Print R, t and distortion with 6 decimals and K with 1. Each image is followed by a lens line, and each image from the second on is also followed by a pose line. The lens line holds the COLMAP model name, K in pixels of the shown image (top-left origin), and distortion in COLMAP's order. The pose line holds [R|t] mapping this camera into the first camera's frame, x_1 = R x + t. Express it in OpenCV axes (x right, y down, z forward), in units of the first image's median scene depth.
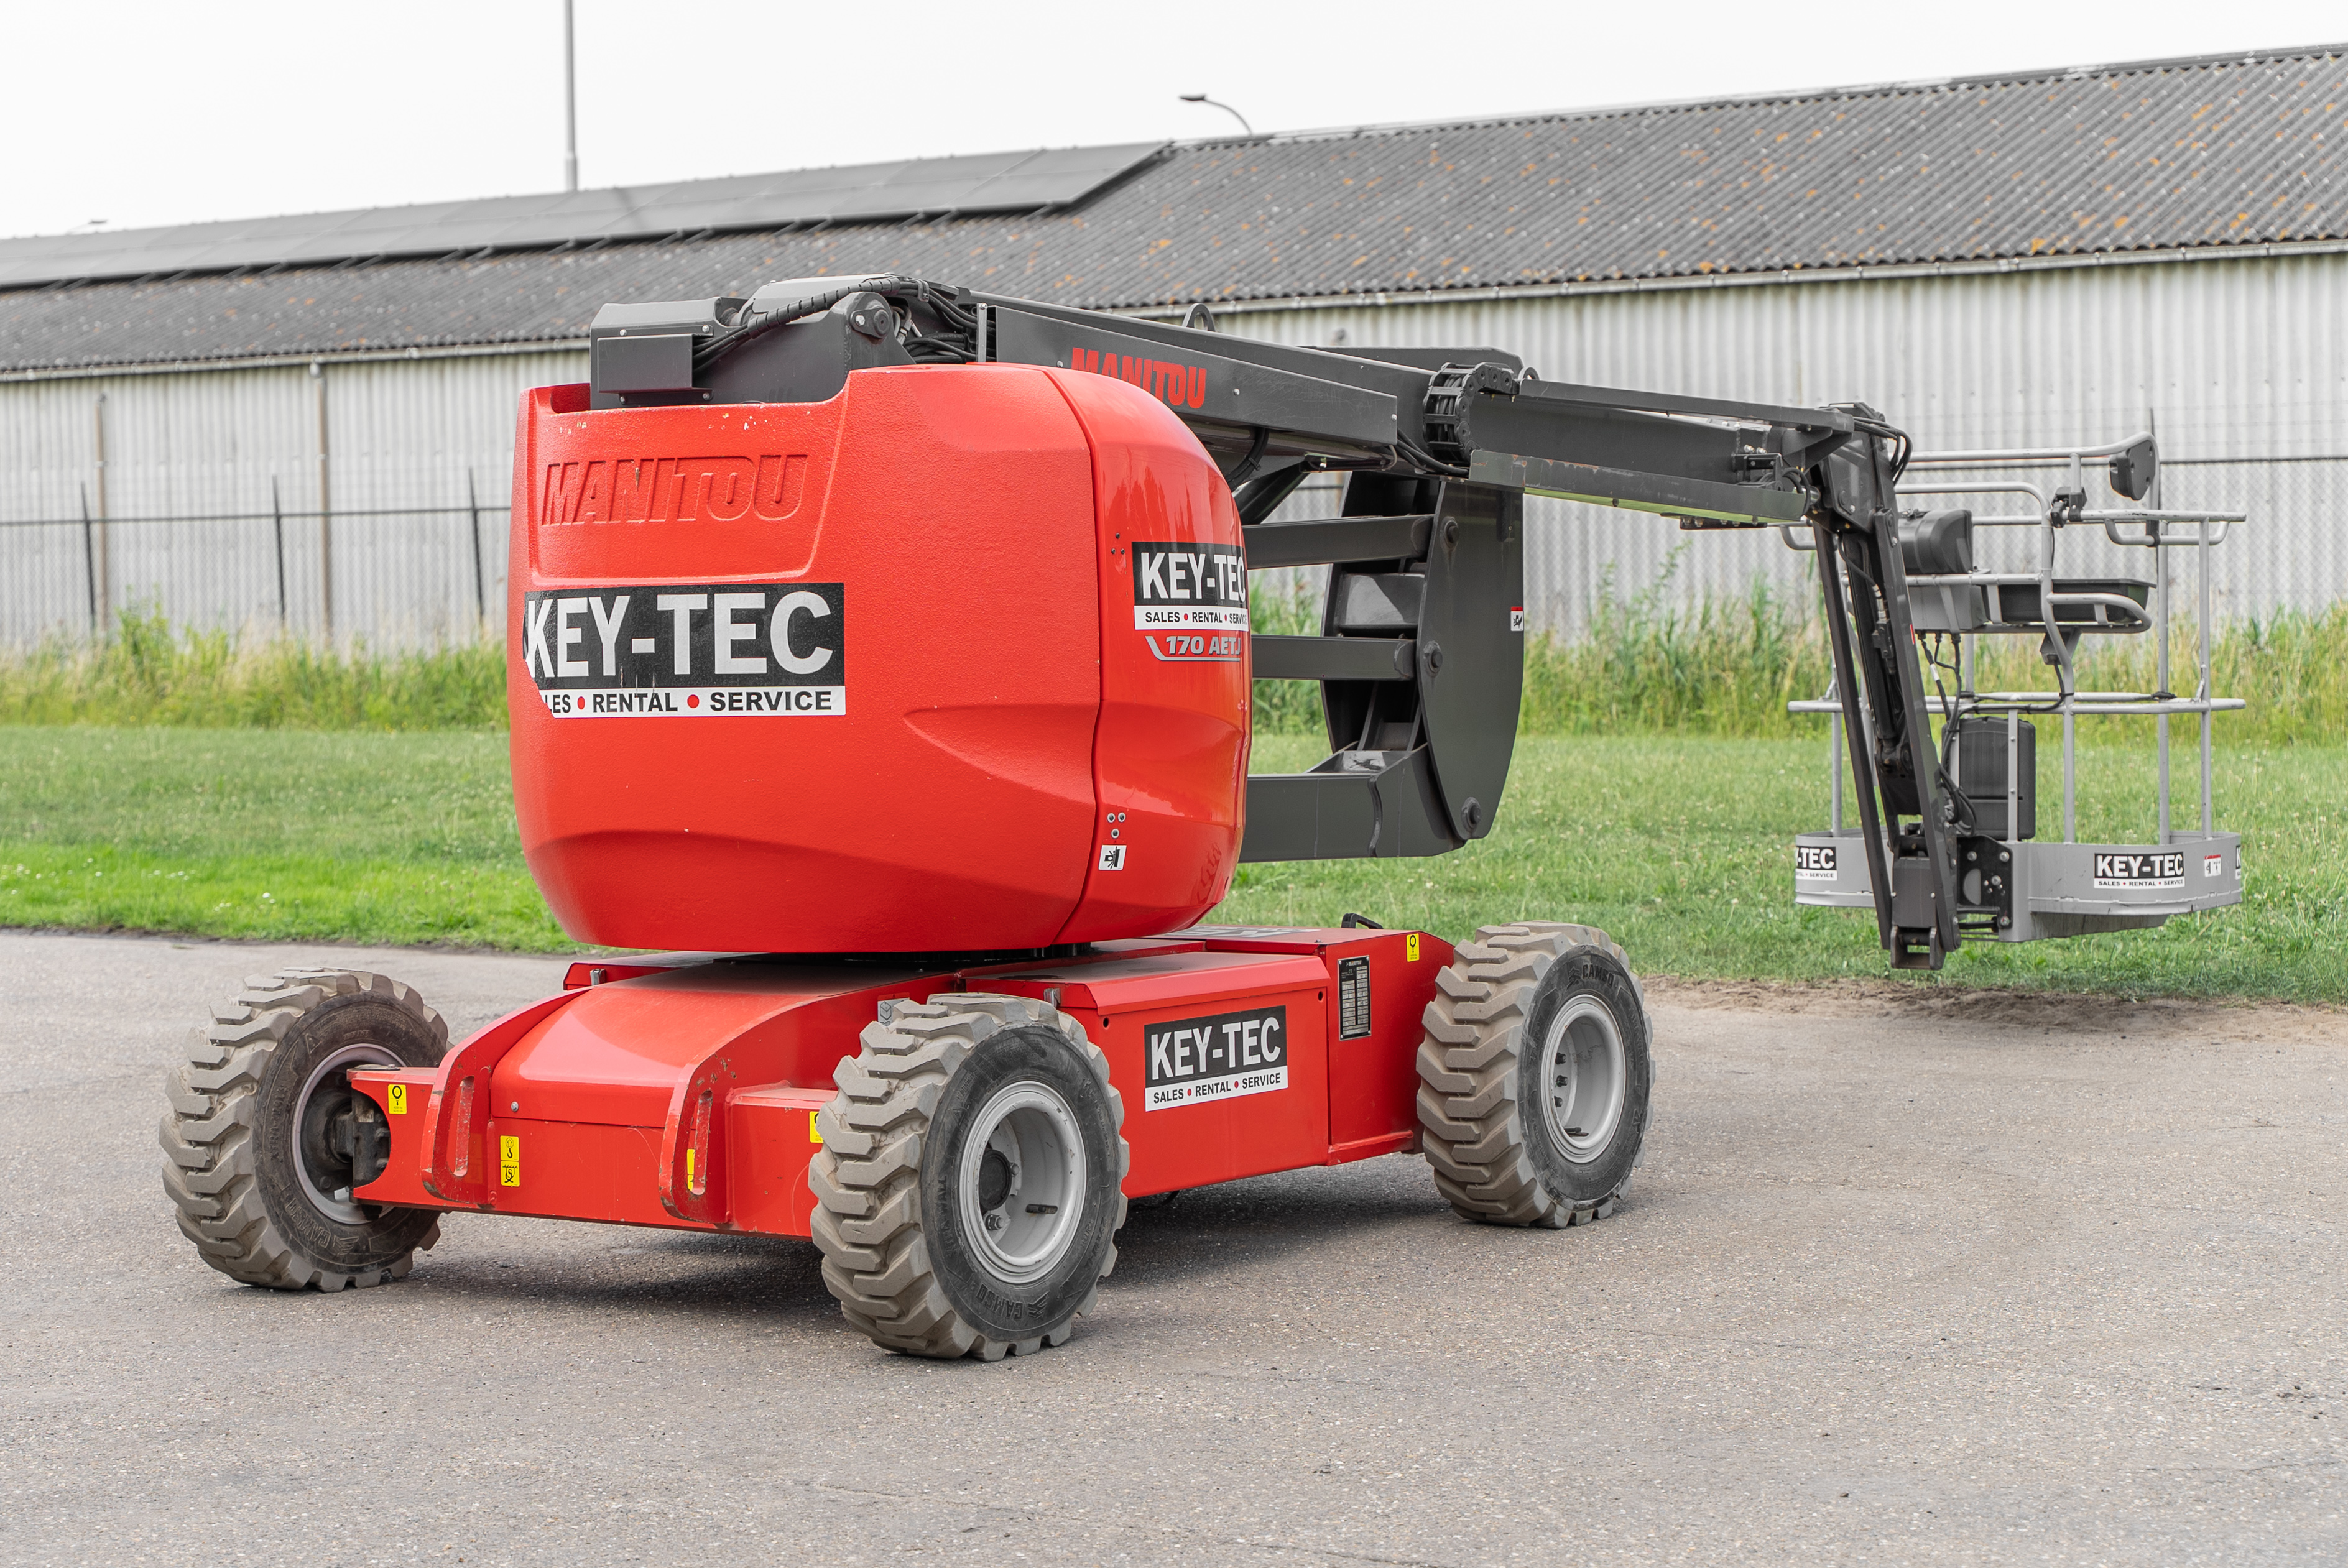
lens RADIAL K [[4169.0, 0, 1171.2], [0, 4169.0, 780.2], [0, 0, 1]] dist [0.062642, 0.000000]
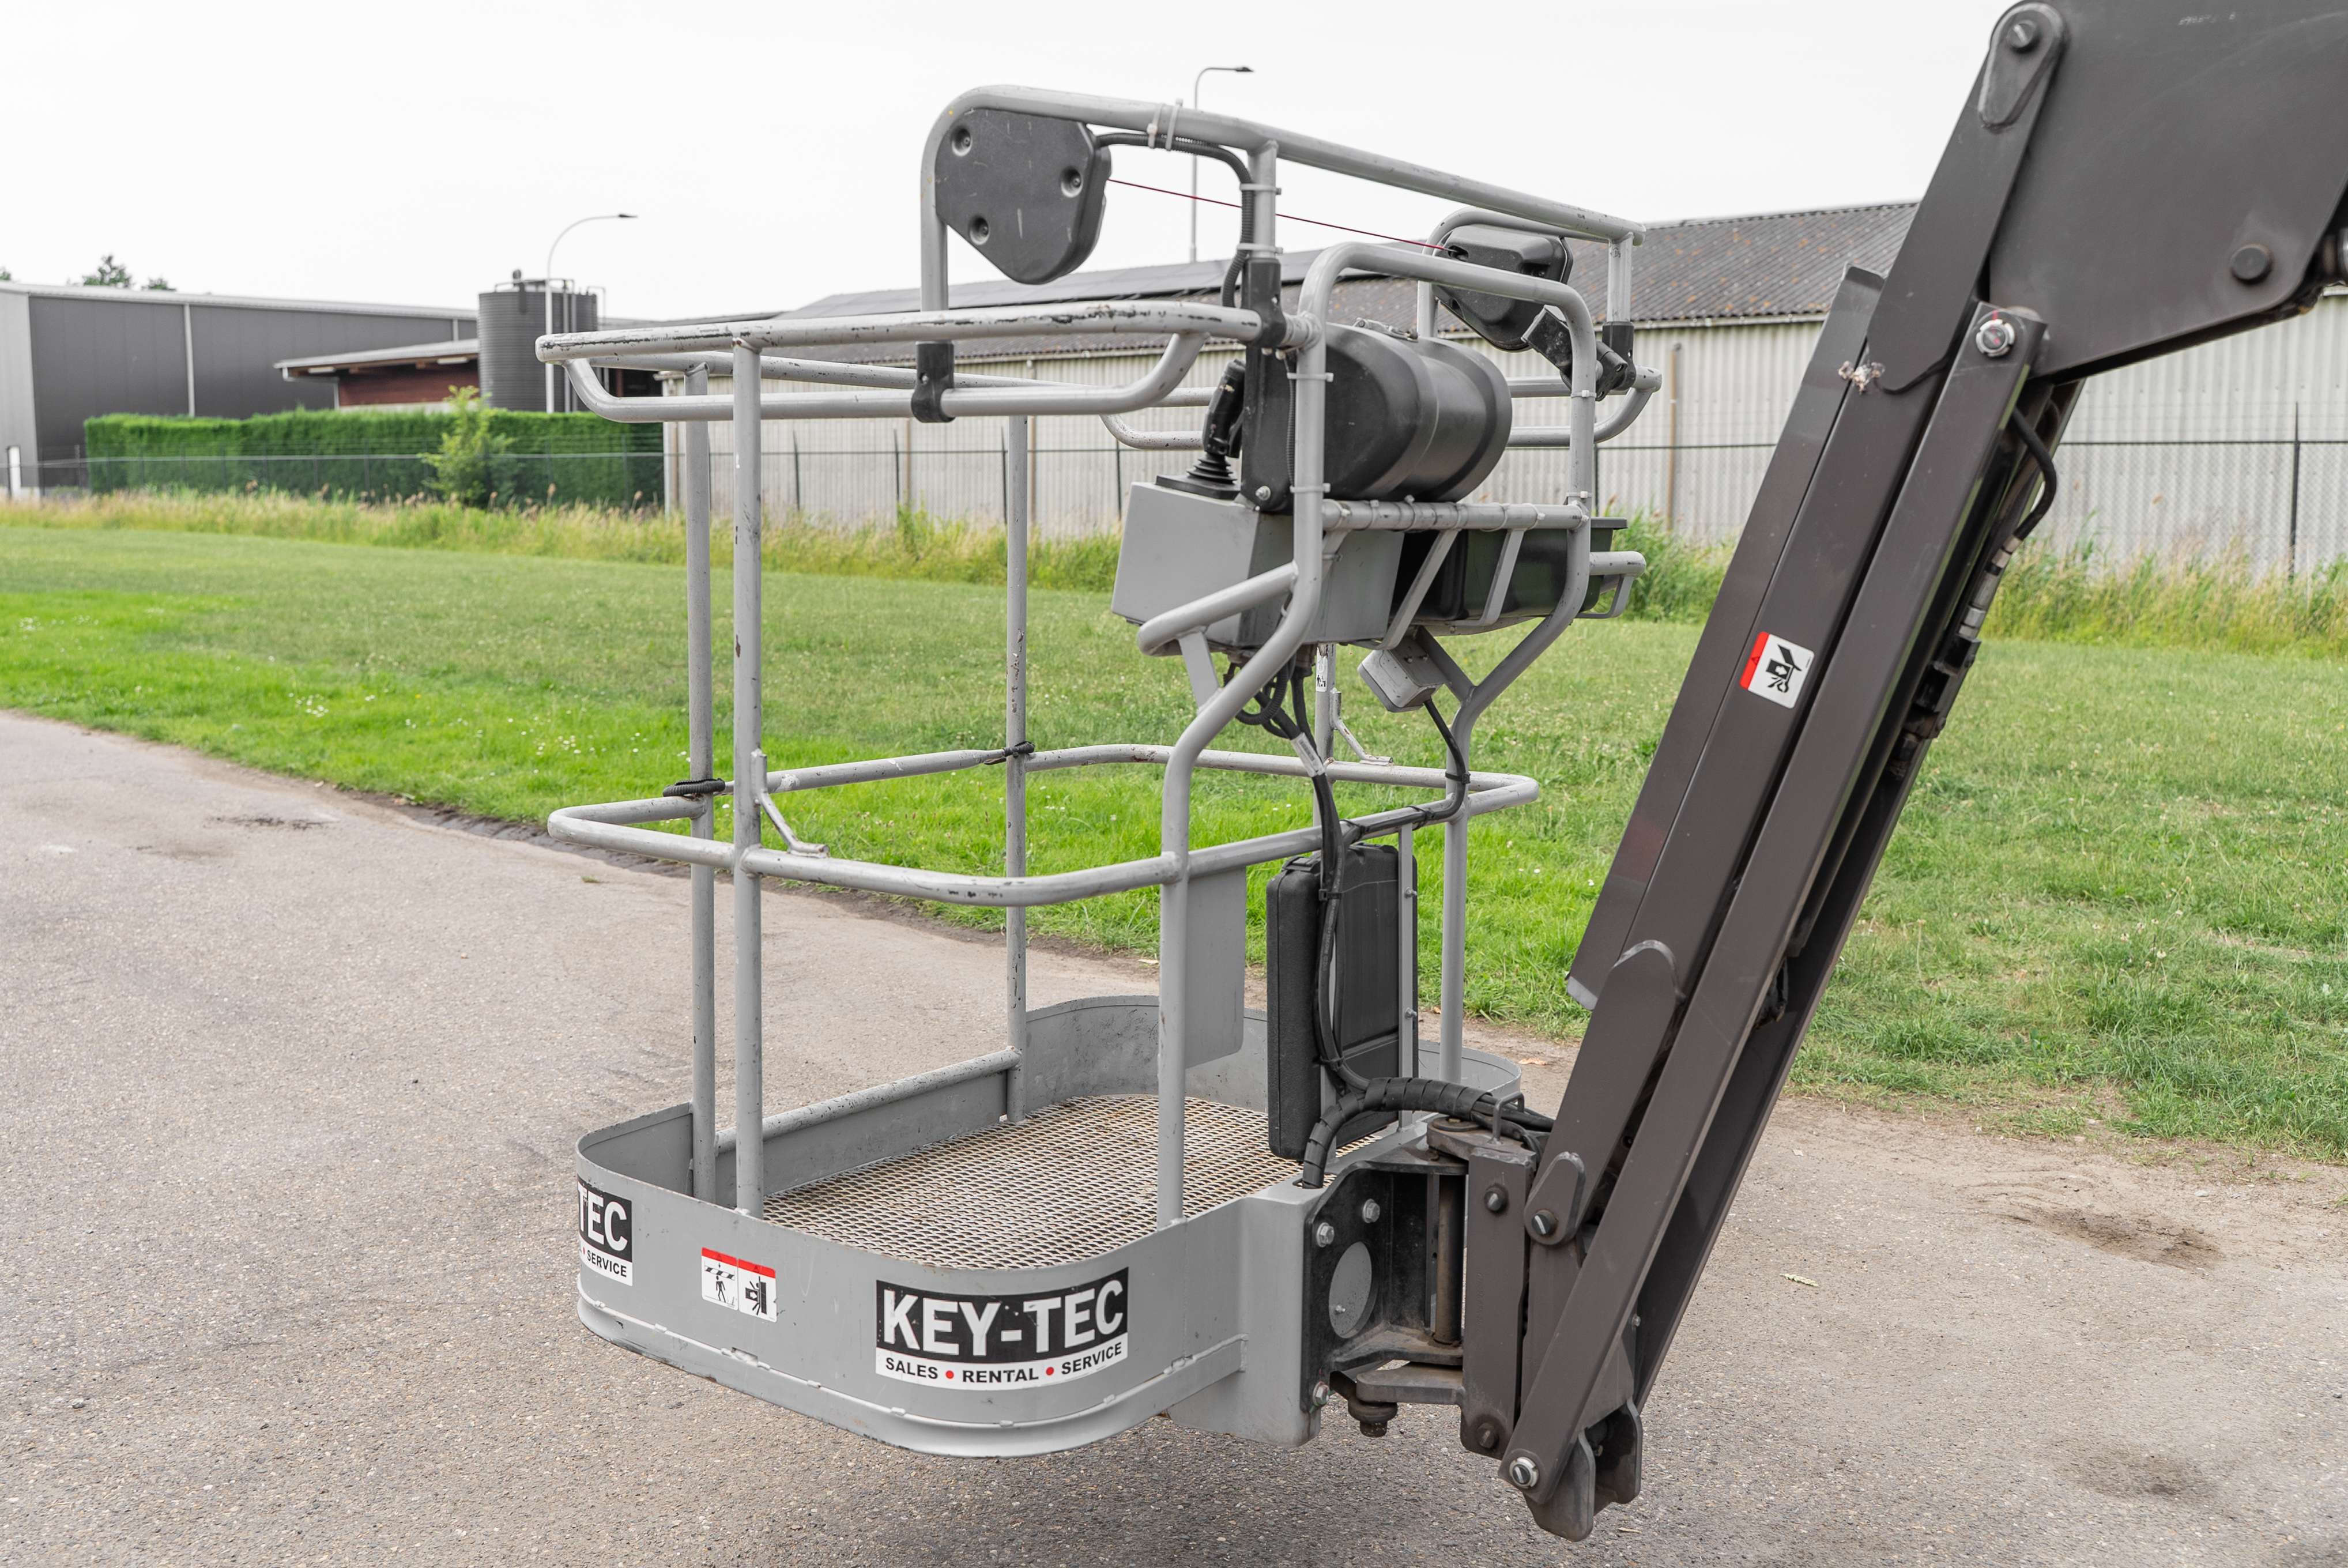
lens RADIAL K [[2252.8, 0, 1165.9], [0, 2252.8, 774.4], [0, 0, 1]] dist [0.045823, 0.000000]
pose [[0.987482, 0.048647, -0.150044, -0.012067], [-0.037666, 0.996458, 0.075178, -0.007019], [0.153170, -0.068586, 0.985817, 0.153147]]
